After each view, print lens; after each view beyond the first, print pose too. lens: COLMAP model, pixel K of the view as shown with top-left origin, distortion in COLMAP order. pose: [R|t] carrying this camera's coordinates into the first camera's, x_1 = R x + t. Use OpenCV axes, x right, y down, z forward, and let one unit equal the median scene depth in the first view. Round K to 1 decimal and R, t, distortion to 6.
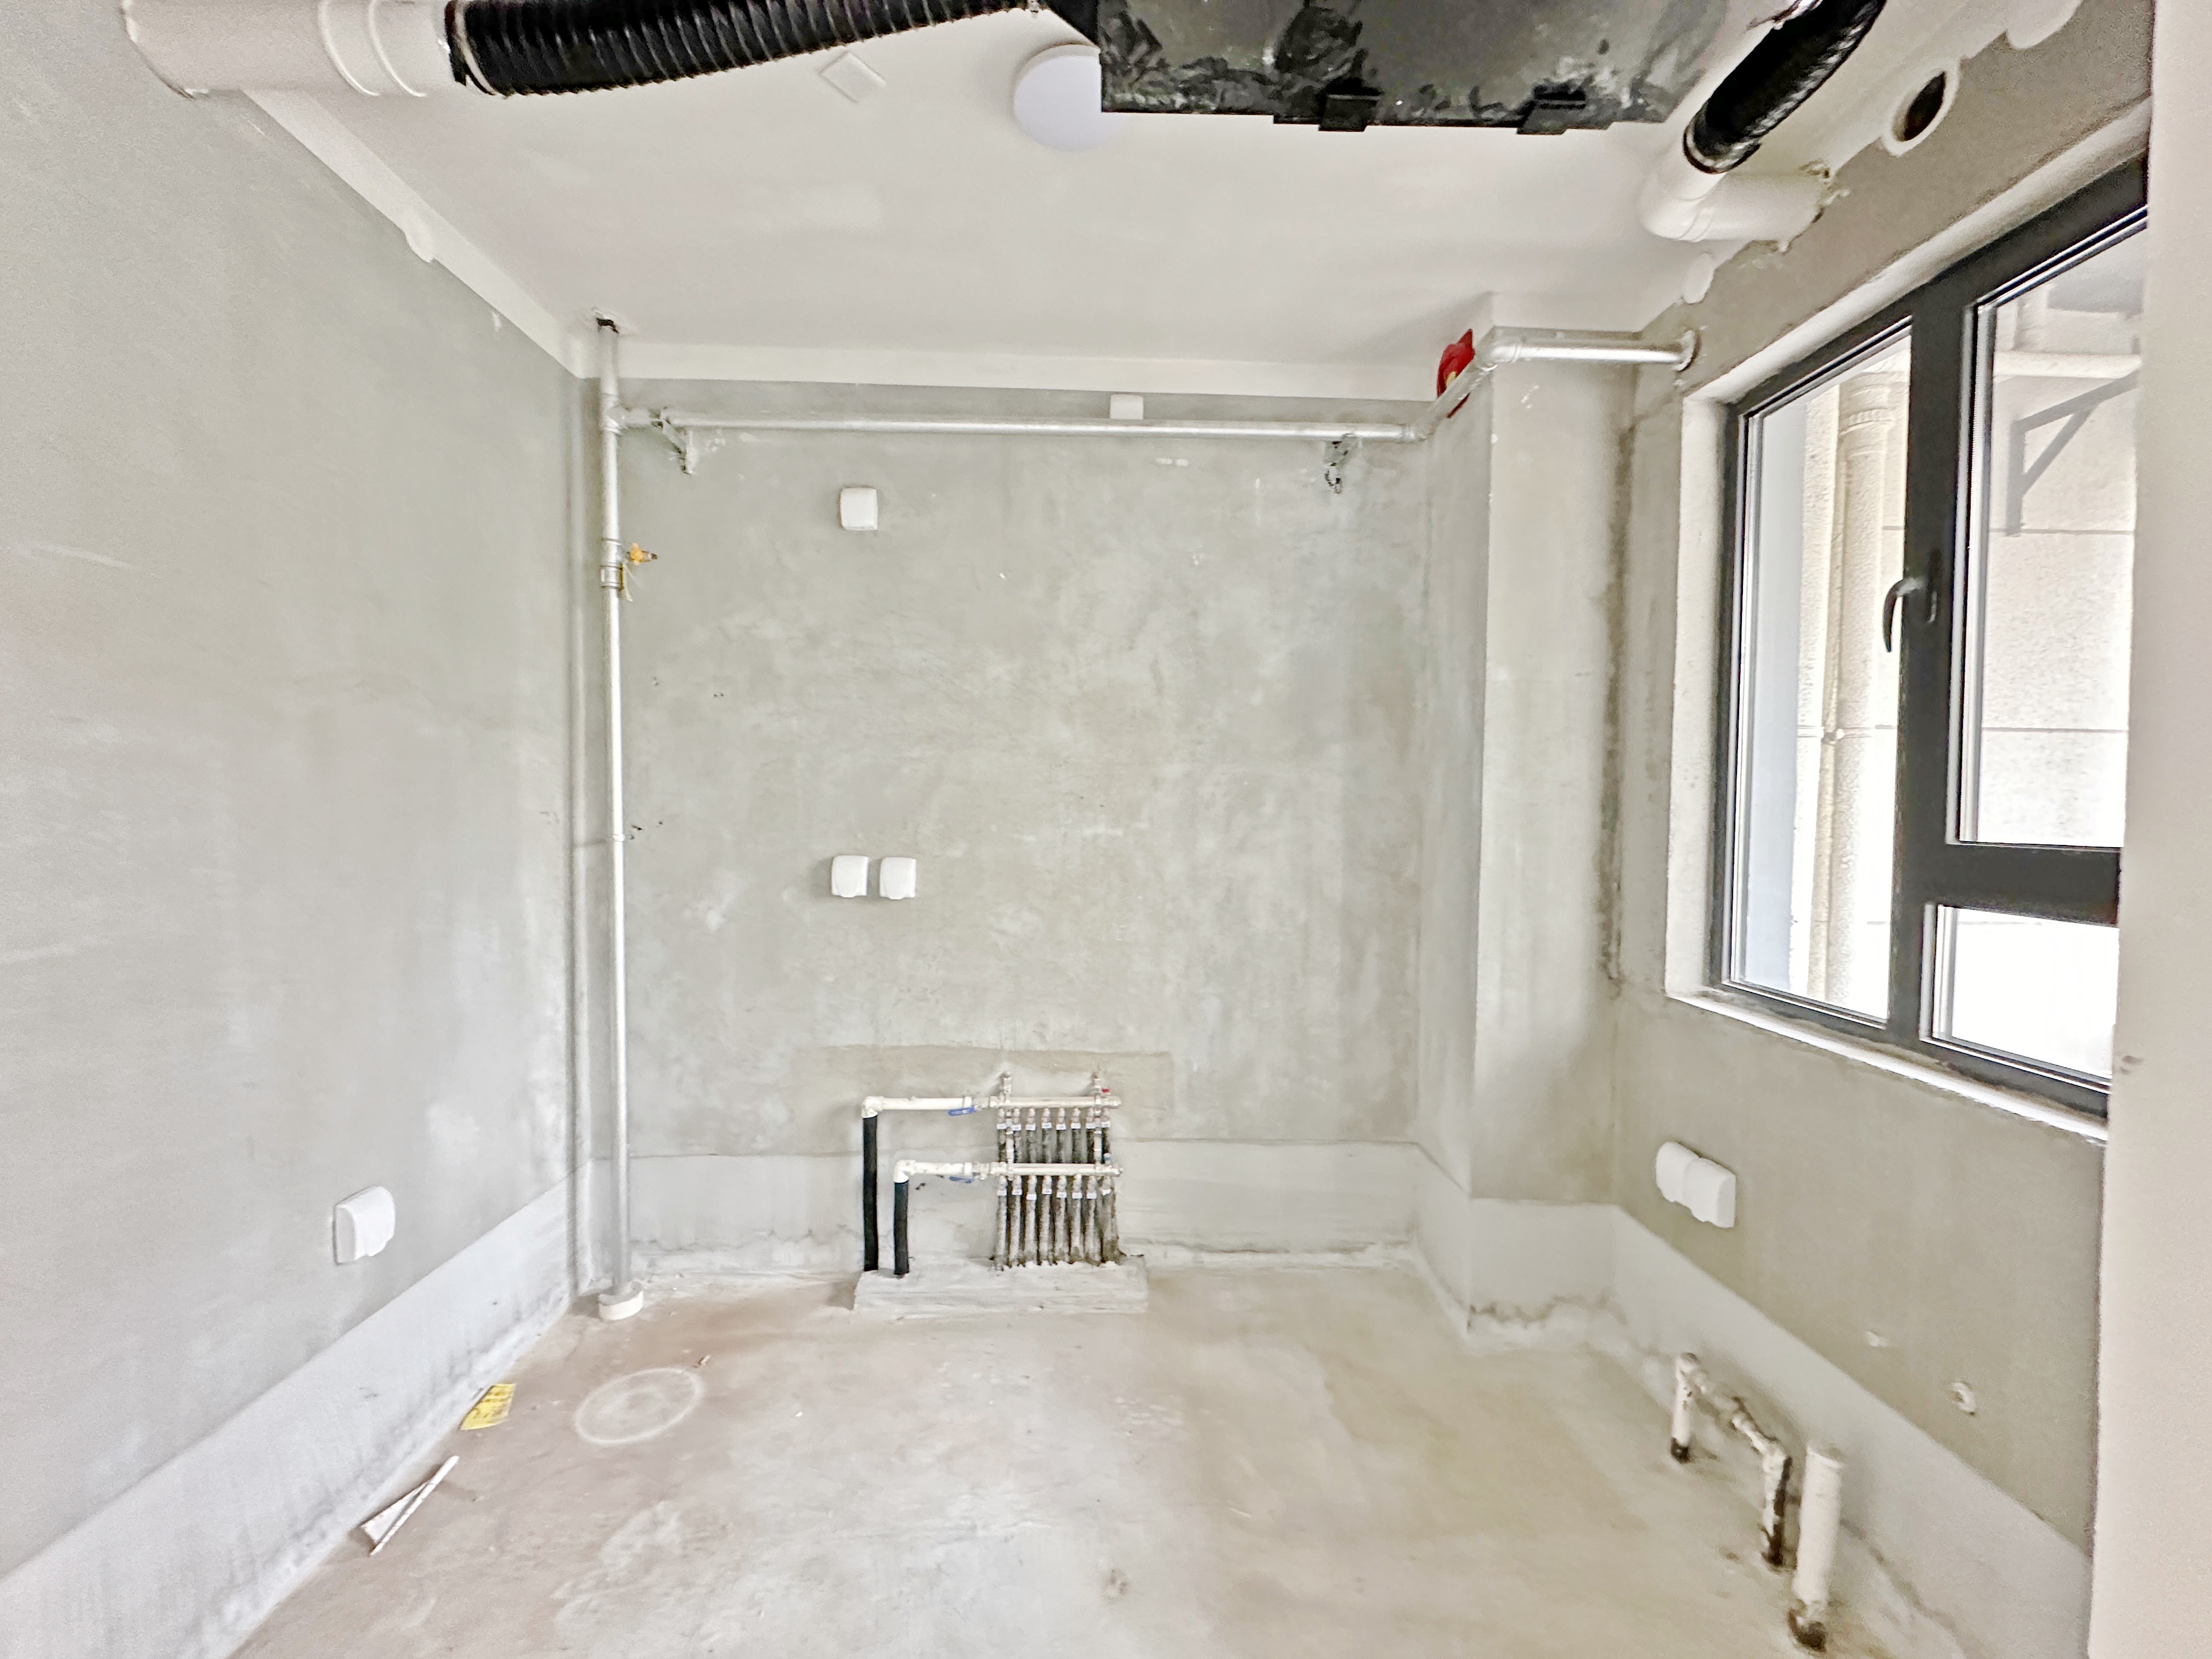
lens RADIAL K [[886.6, 0, 1107.9], [0, 886.6, 832.8], [0, 0, 1]] dist [-0.003428, -0.000243]
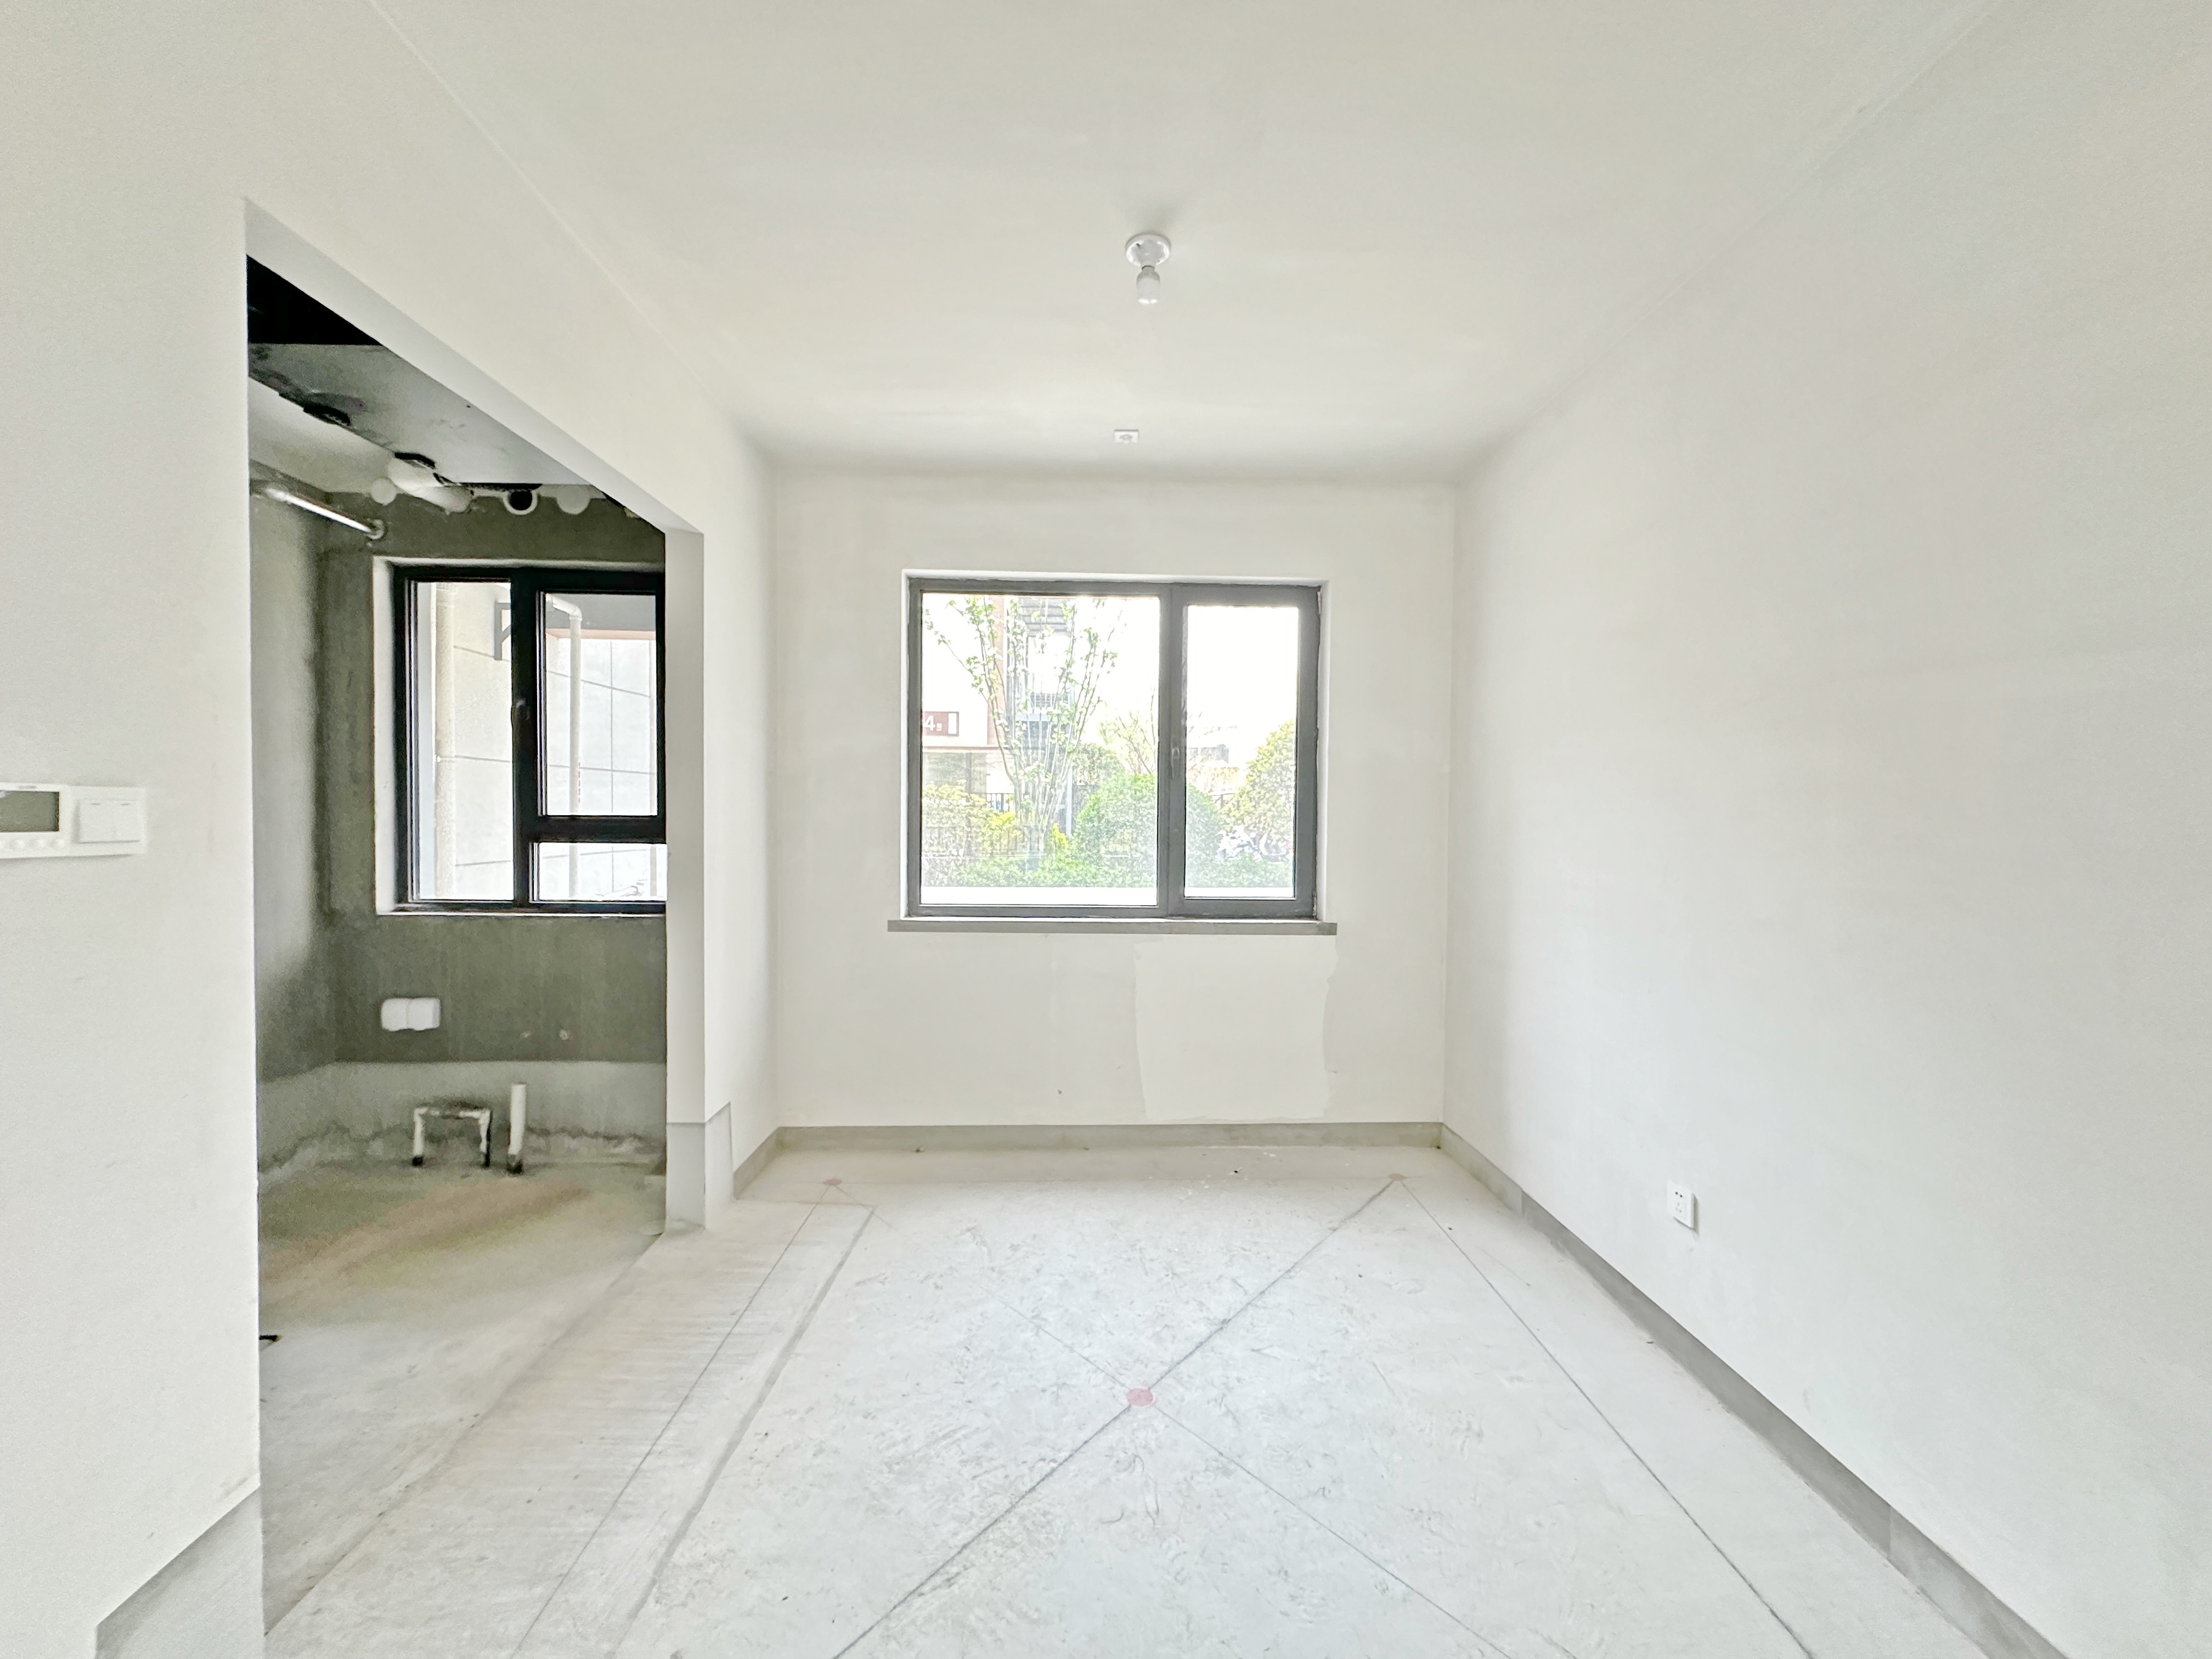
lens RADIAL K [[886.6, 0, 1110.8], [0, 886.6, 830.8], [0, 0, 1]] dist [-0.003428, -0.000243]
pose [[0.034597, -0.025380, 0.999079, -1.025019], [0.027696, 0.999318, 0.024427, 0.027795], [-0.999018, 0.026825, 0.035276, -0.454724]]
